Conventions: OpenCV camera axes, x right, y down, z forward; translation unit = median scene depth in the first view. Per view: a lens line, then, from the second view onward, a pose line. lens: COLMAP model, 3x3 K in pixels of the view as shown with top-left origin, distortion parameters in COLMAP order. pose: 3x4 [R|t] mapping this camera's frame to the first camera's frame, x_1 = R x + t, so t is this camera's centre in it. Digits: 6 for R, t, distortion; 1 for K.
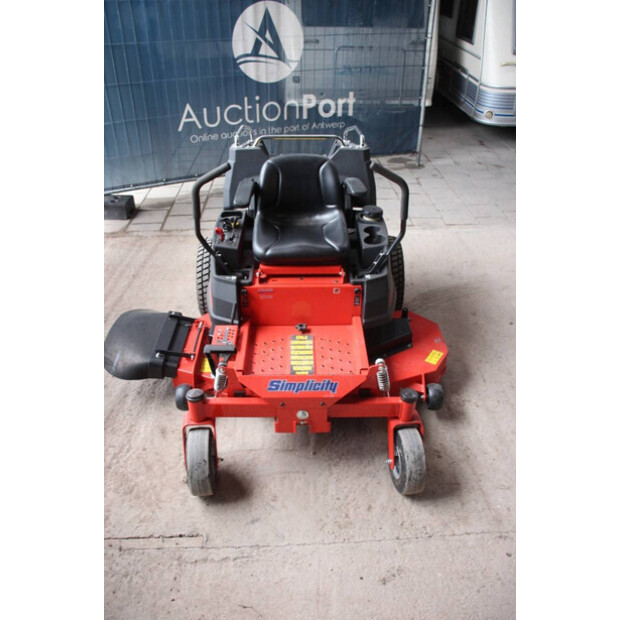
lens RADIAL K [[524.5, 0, 310.0], [0, 524.5, 310.0], [0, 0, 1]] dist [-0.160228, 0.139734]
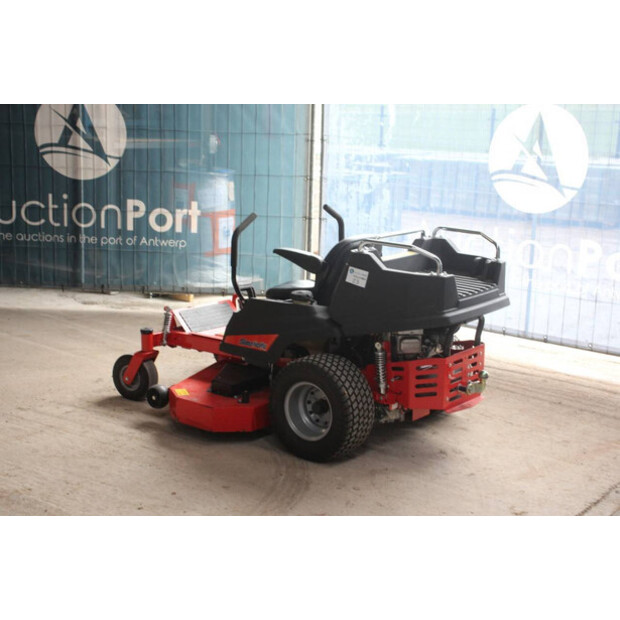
lens RADIAL K [[1035.0, 0, 310.0], [0, 1035.0, 310.0], [0, 0, 1]] dist [0.174831, 0.073228]
pose [[-0.619554, 0.140117, -0.772347, 1.737986], [-0.445310, 0.747540, 0.492831, -1.225855], [0.646415, 0.649269, -0.400746, 1.973708]]
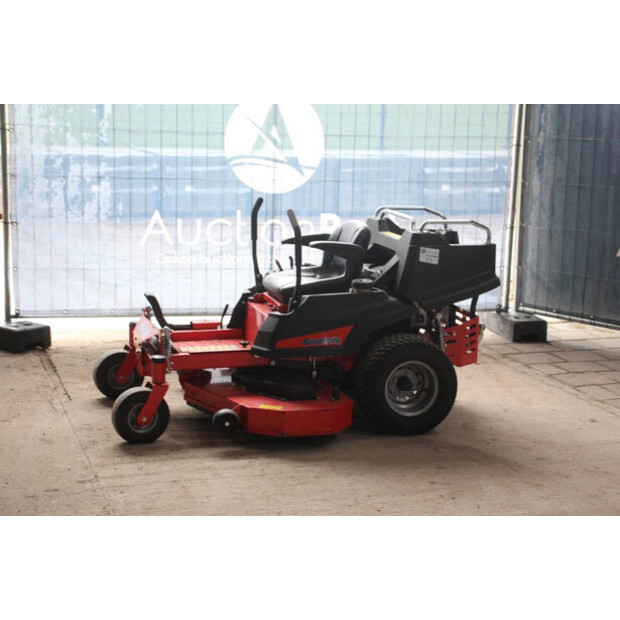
lens RADIAL K [[1187.9, 0, 310.0], [0, 1187.9, 310.0], [0, 0, 1]] dist [0.274827, -0.110180]
pose [[0.256104, 0.177967, -0.950125, 2.443279], [-0.537165, 0.843374, 0.013180, -0.137734], [0.803657, 0.506999, 0.311589, 0.281631]]
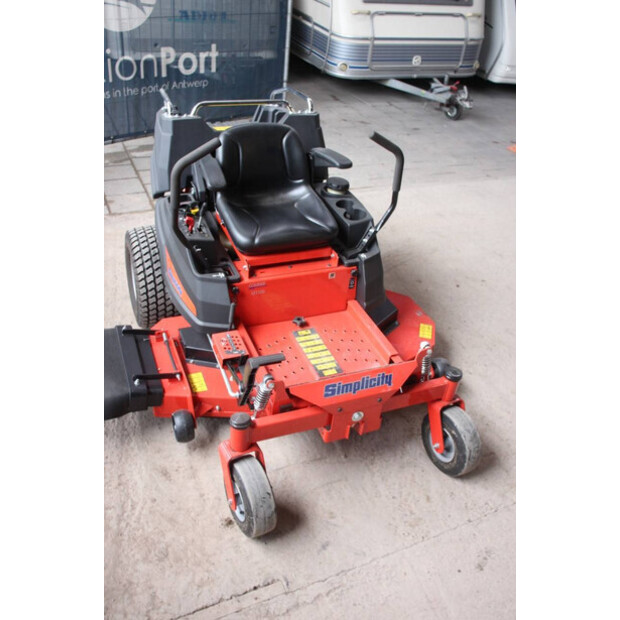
lens RADIAL K [[580.3, 0, 310.0], [0, 580.3, 310.0], [0, 0, 1]] dist [-0.133986, 0.163885]
pose [[0.928940, -0.142522, 0.341700, -0.332625], [0.127855, 0.989648, 0.065195, -0.047208], [-0.347454, -0.016874, 0.937545, 0.075000]]
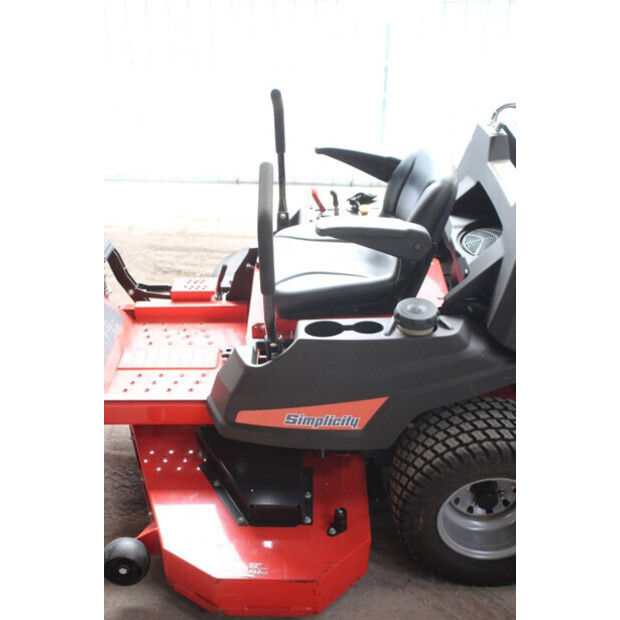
lens RADIAL K [[814.4, 0, 293.6], [0, 814.4, 310.0], [0, 0, 1]] dist [0.000186, 0.070388]
pose [[-0.036471, 0.501638, -0.864308, 0.848435], [-0.531187, 0.722854, 0.441953, -0.510422], [0.846469, 0.475228, 0.240101, 0.799739]]
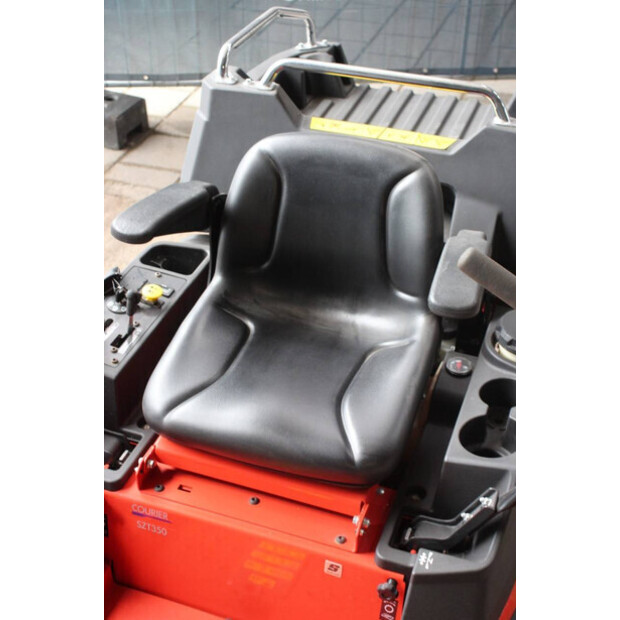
lens RADIAL K [[934.5, 0, 310.0], [0, 934.5, 310.0], [0, 0, 1]] dist [0.090919, 0.015704]
pose [[0.932070, 0.210502, -0.294845, 0.182913], [-0.195966, 0.977474, 0.078368, -0.247982], [0.304700, -0.015265, 0.952326, 0.402496]]
